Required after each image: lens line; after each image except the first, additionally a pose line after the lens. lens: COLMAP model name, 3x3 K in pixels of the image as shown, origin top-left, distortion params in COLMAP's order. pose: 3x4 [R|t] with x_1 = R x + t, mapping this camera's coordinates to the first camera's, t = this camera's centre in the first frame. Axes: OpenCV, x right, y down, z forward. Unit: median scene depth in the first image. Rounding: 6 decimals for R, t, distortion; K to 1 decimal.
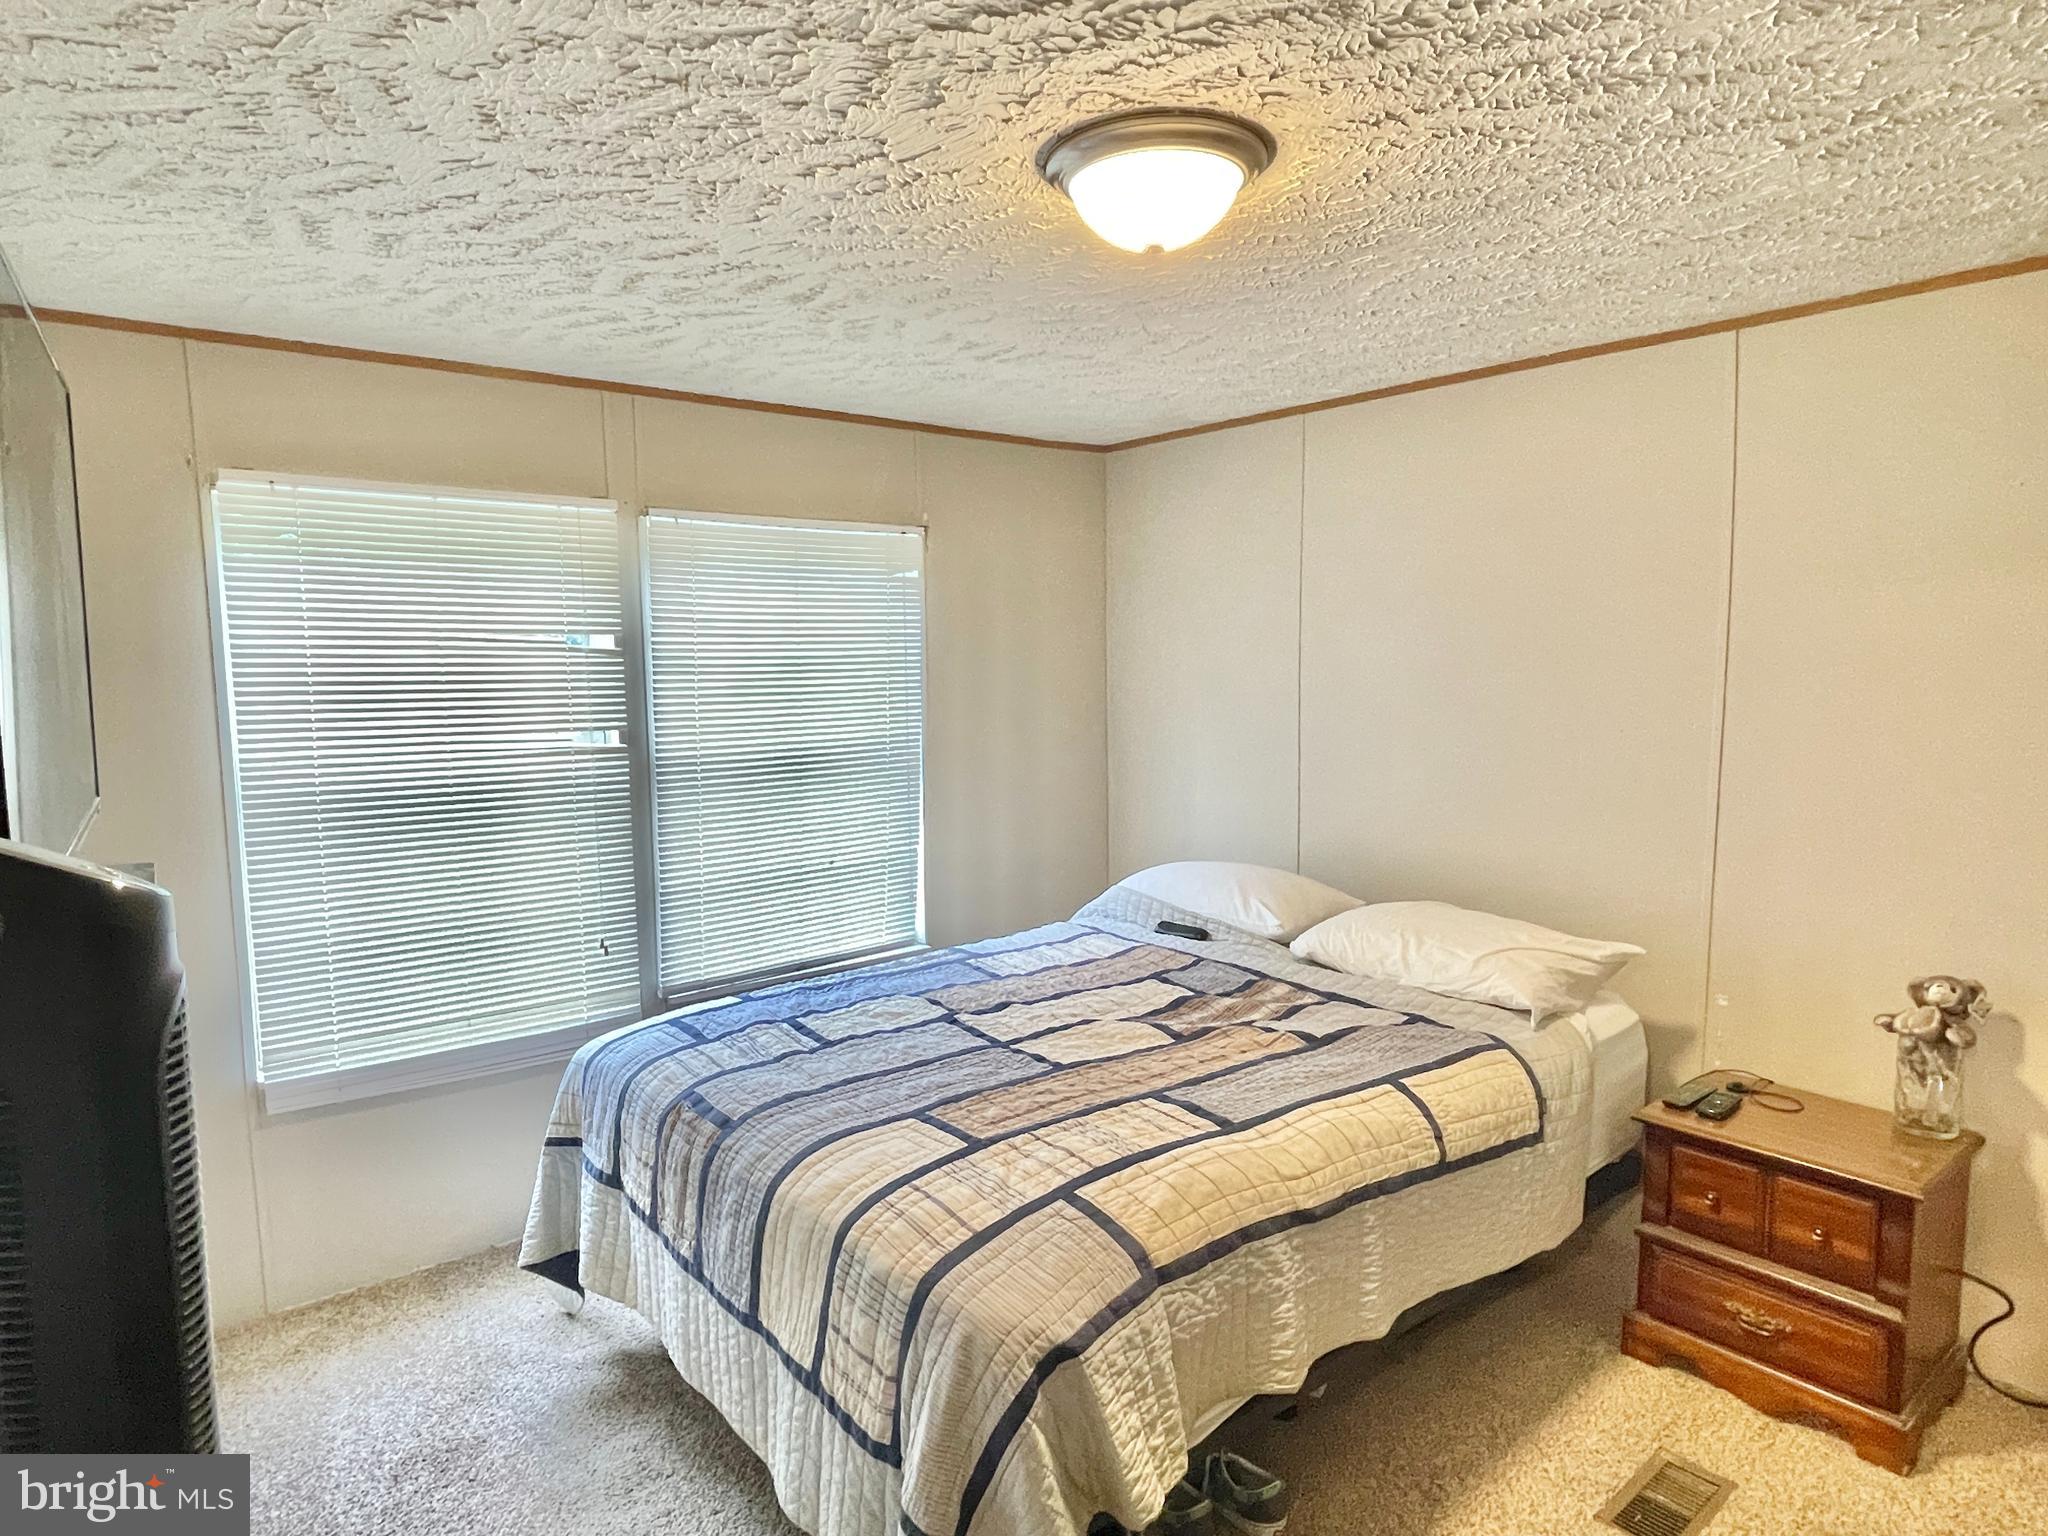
lens RADIAL K [[1209.1, 0, 1014.8], [0, 1209.1, 768.8], [0, 0, 1]] dist [0.011184, -0.004663]
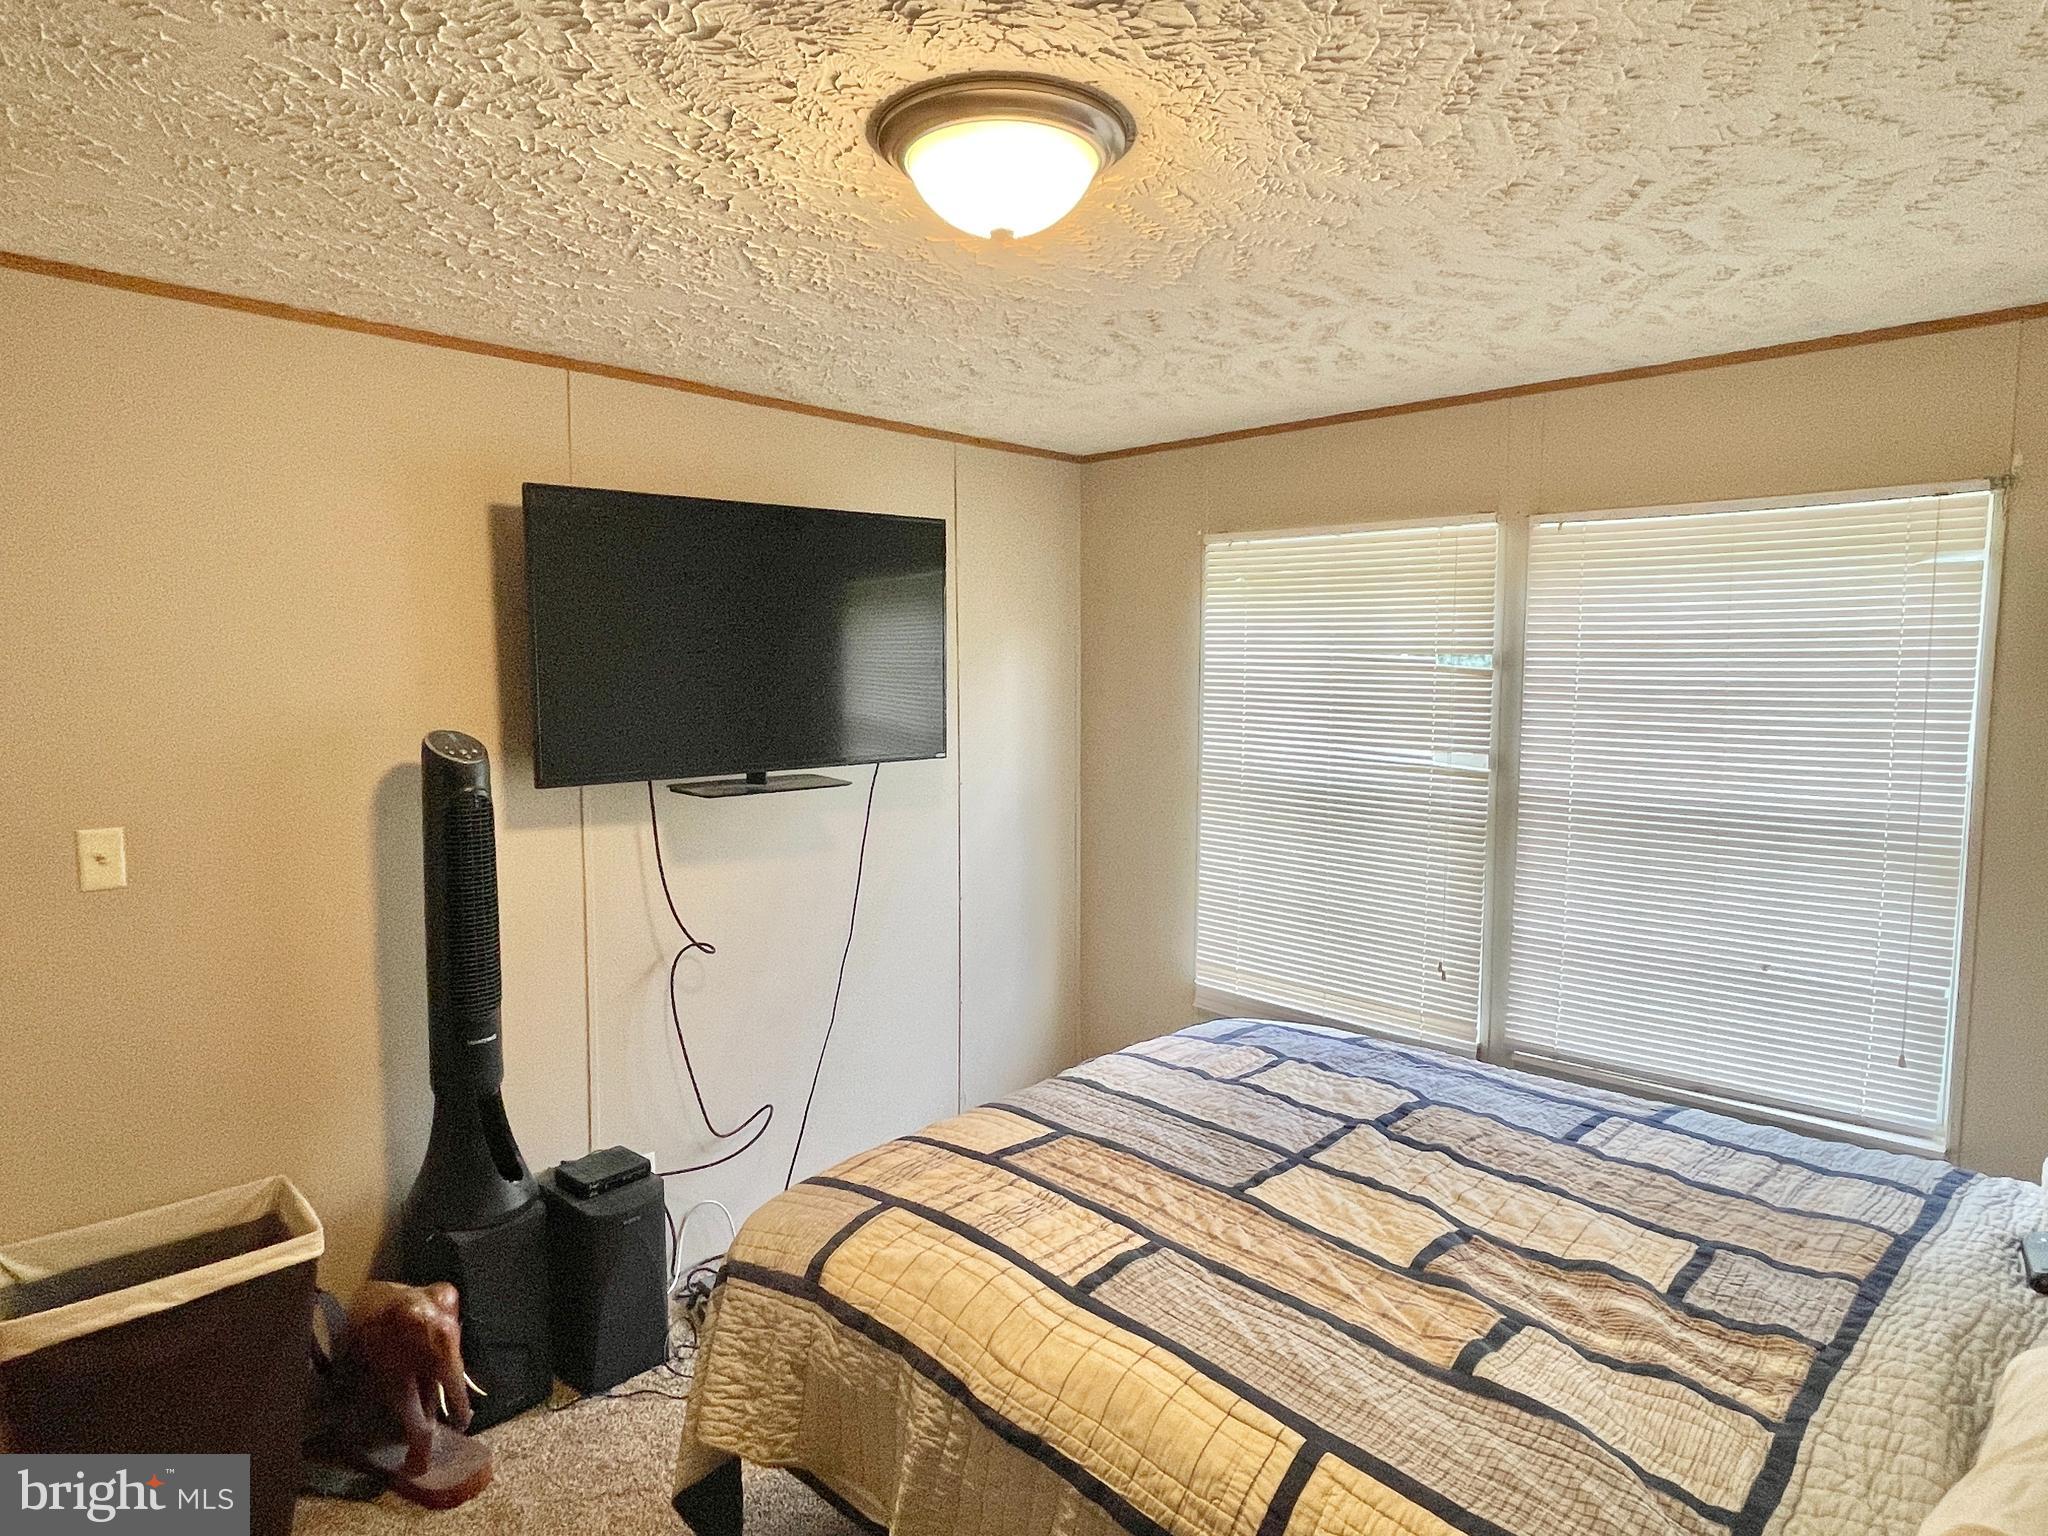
lens RADIAL K [[1209.1, 0, 1014.6], [0, 1209.1, 767.5], [0, 0, 1]] dist [0.011184, -0.004663]
pose [[0.106570, 0.098735, -0.989391, 0.712818], [-0.101022, 0.990984, 0.088013, -0.083982], [0.989160, 0.090570, 0.115584, 0.646717]]
